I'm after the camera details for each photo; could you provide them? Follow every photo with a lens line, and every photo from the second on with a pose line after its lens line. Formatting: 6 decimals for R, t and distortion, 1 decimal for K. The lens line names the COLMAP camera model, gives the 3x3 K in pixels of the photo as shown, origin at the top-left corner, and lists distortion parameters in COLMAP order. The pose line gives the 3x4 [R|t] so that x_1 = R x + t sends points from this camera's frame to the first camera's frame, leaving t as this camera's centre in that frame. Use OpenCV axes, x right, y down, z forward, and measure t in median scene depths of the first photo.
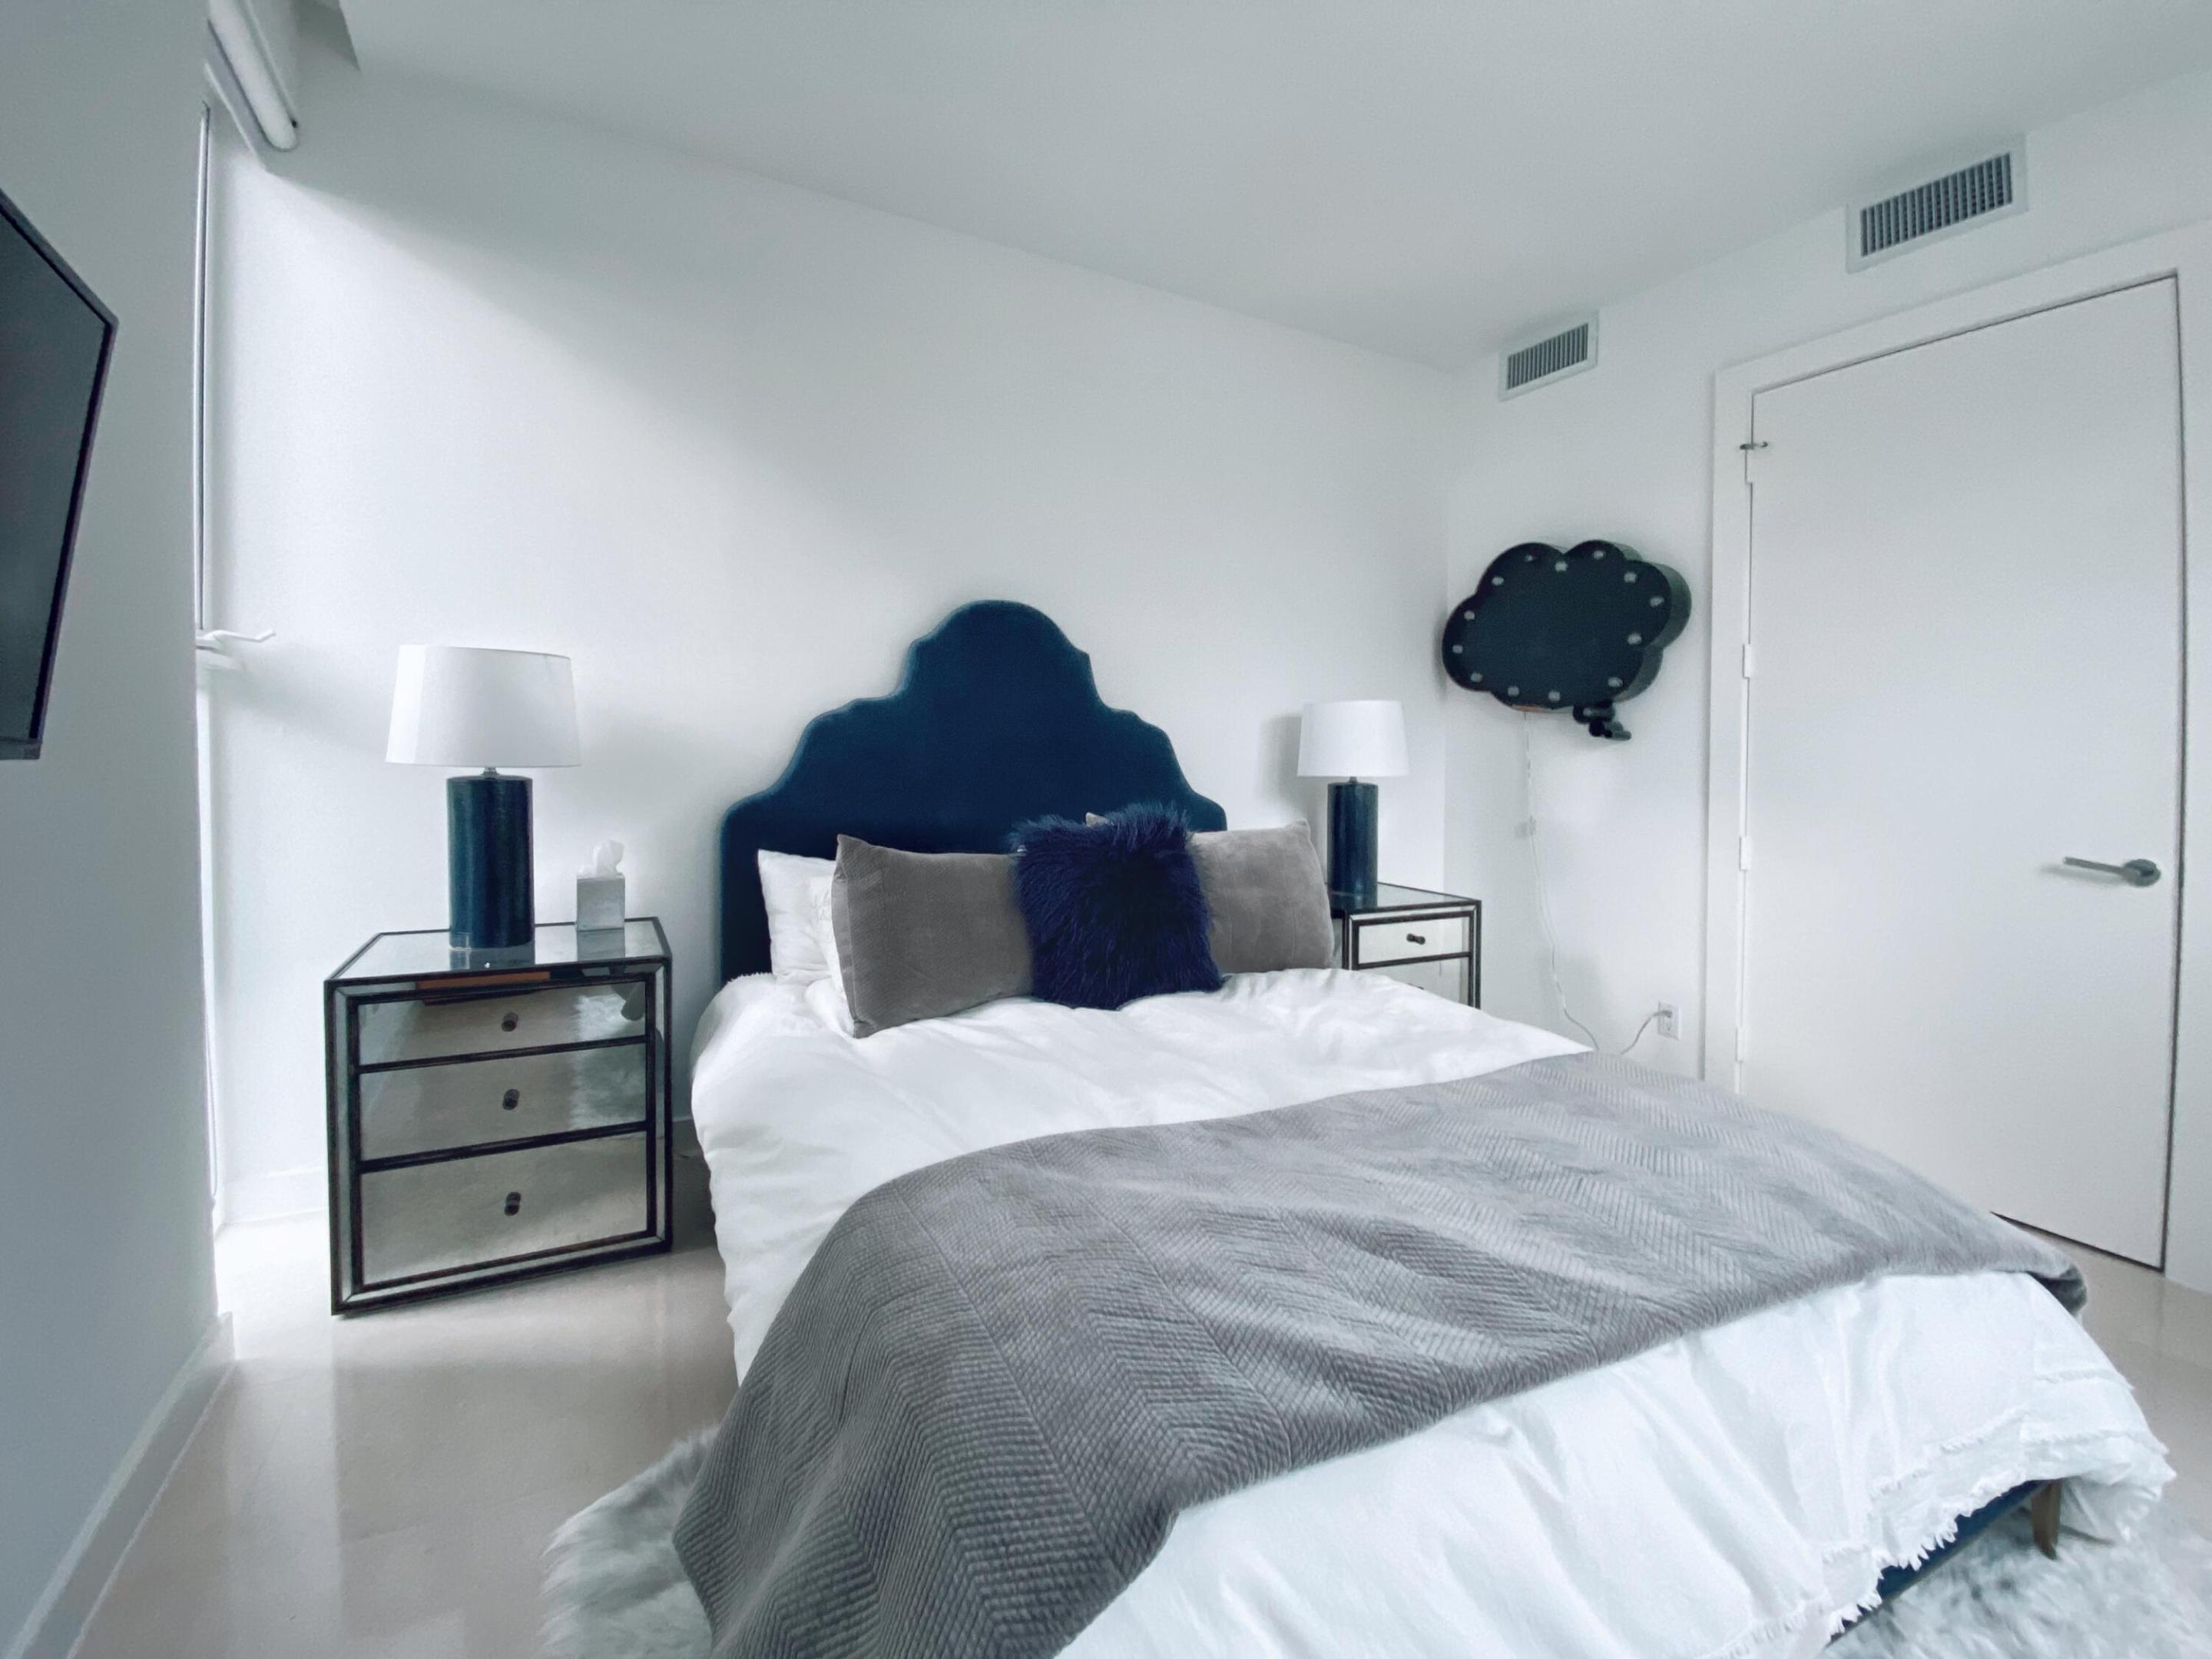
lens RADIAL K [[980.7, 0, 1106.0], [0, 980.7, 829.5], [0, 0, 1]] dist [0.020803, 0.000071]
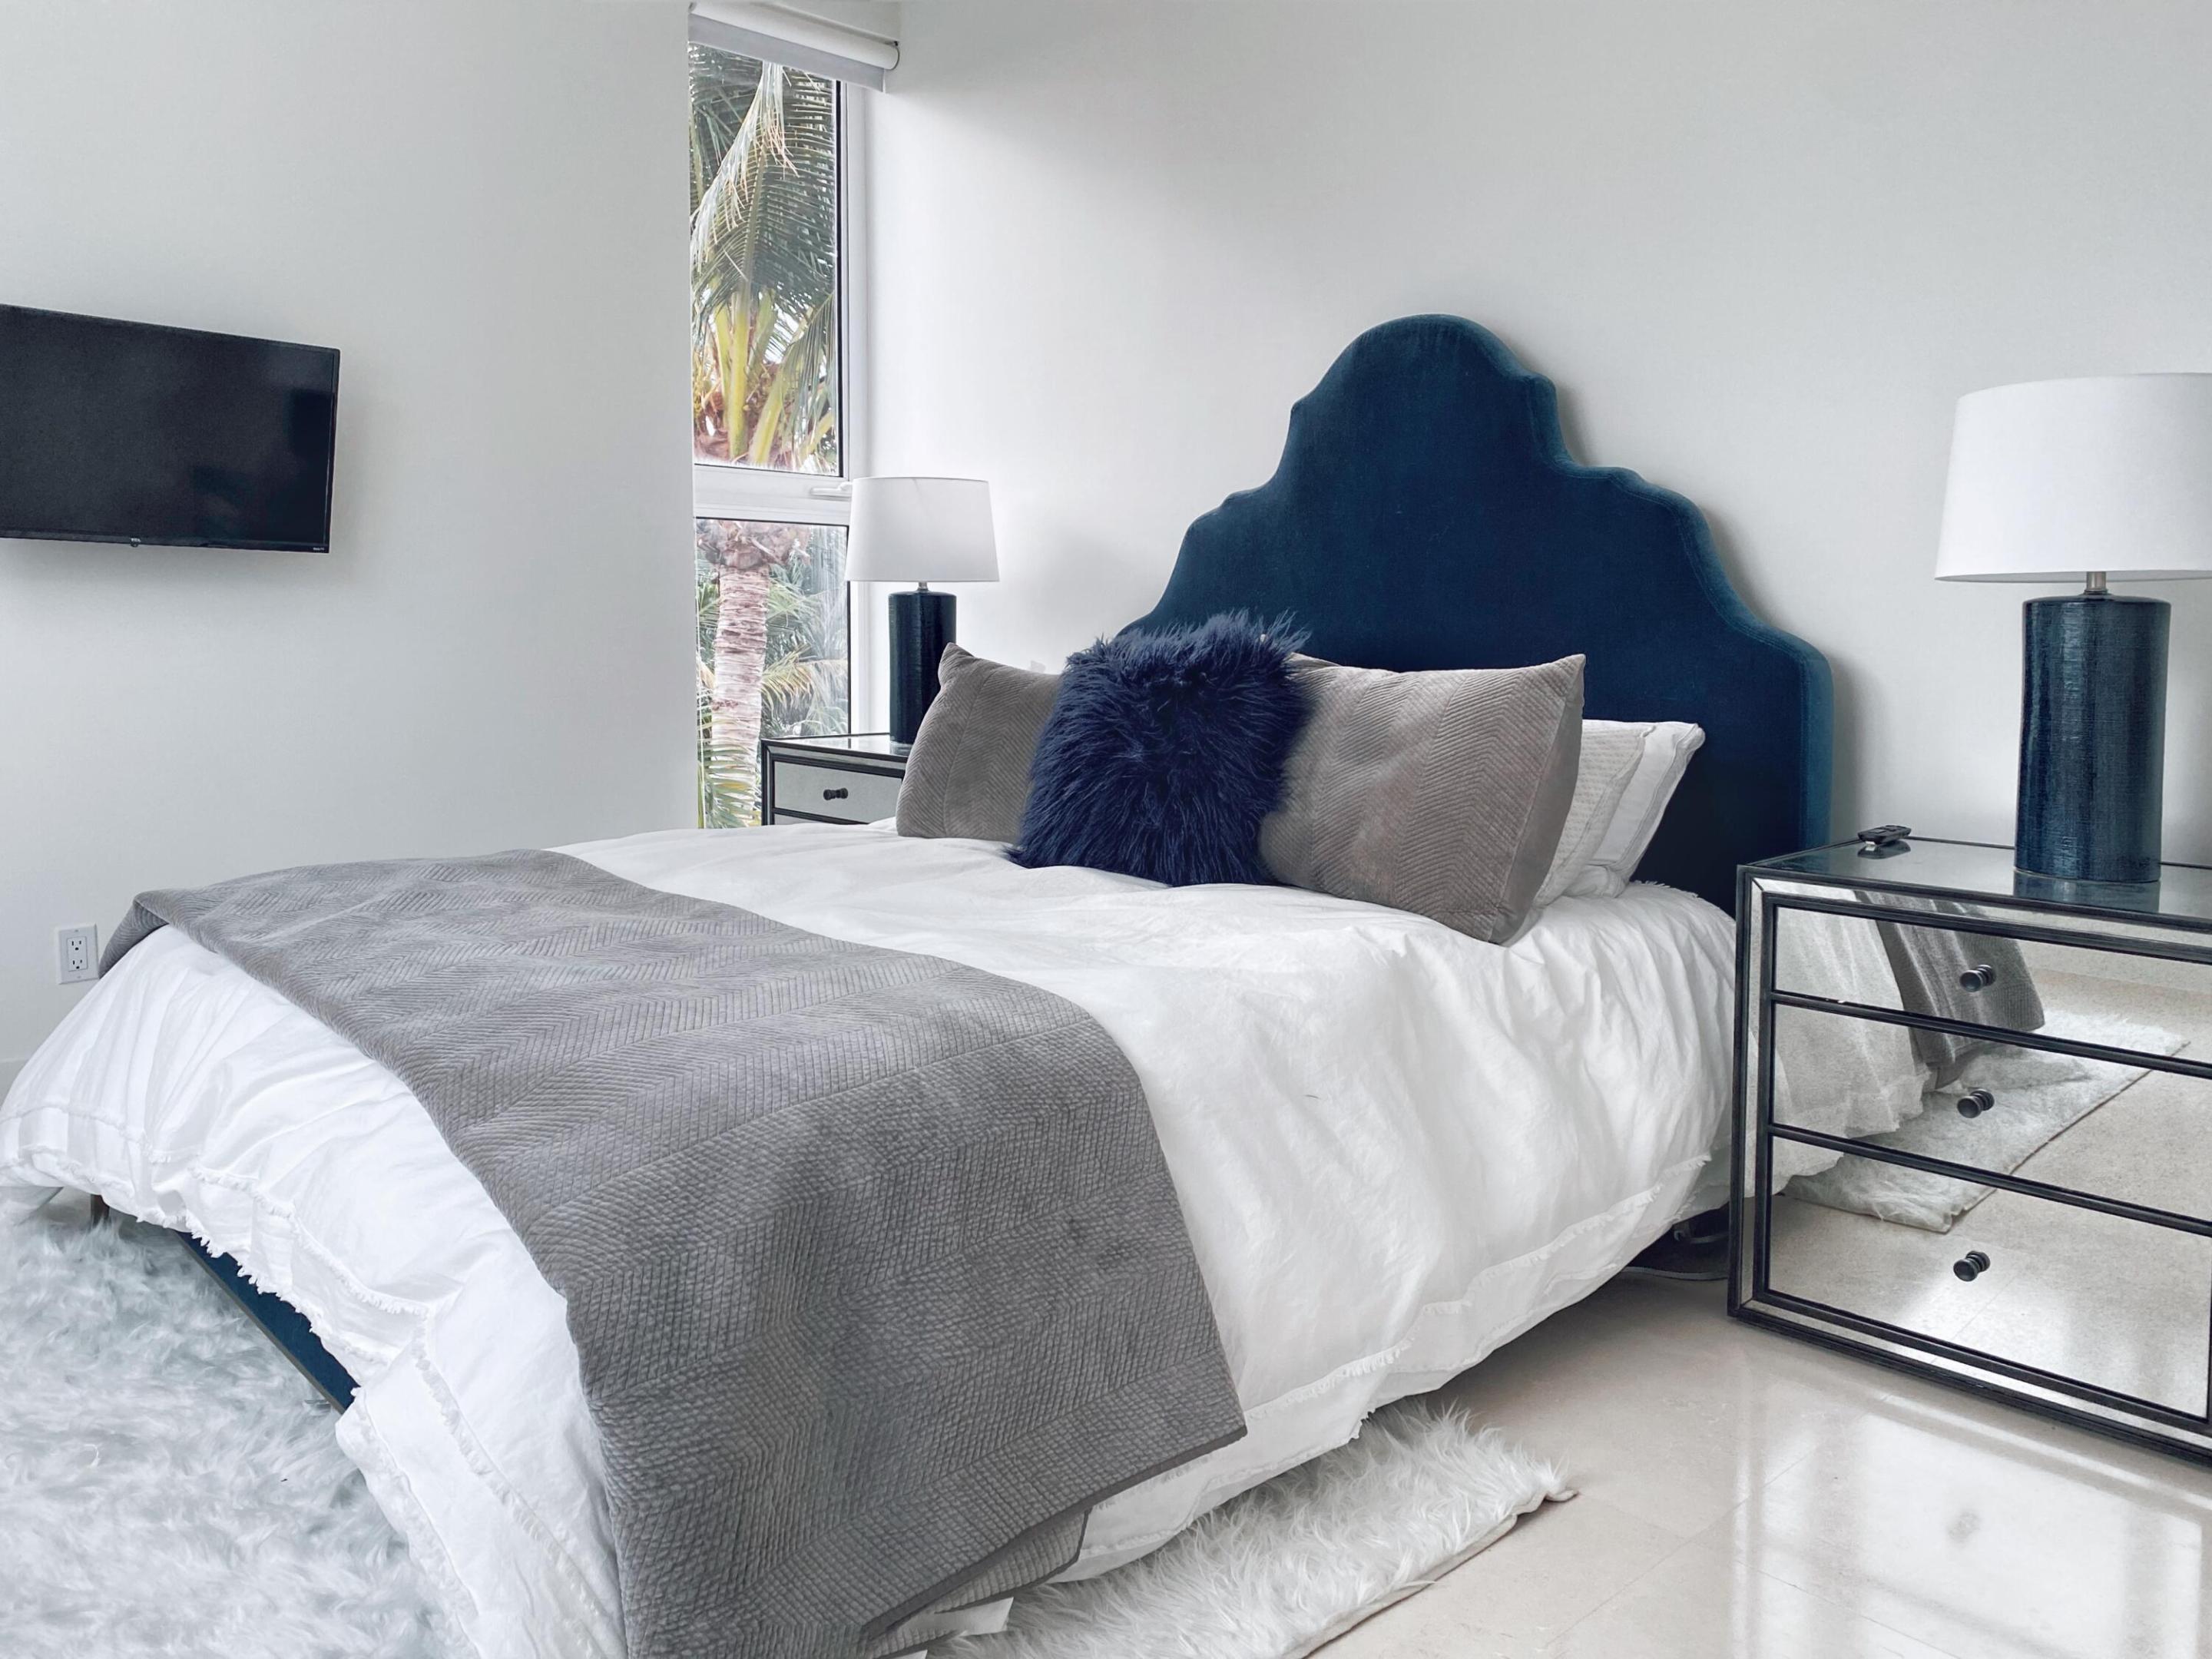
lens RADIAL K [[1758.2, 0, 1106.0], [0, 1758.2, 829.5], [0, 0, 1]] dist [0.243273, -0.530448]
pose [[0.258990, 0.124616, -0.957807, 0.991910], [-0.055847, 0.991915, 0.113952, -0.018122], [0.964264, 0.023978, 0.263856, 0.467822]]
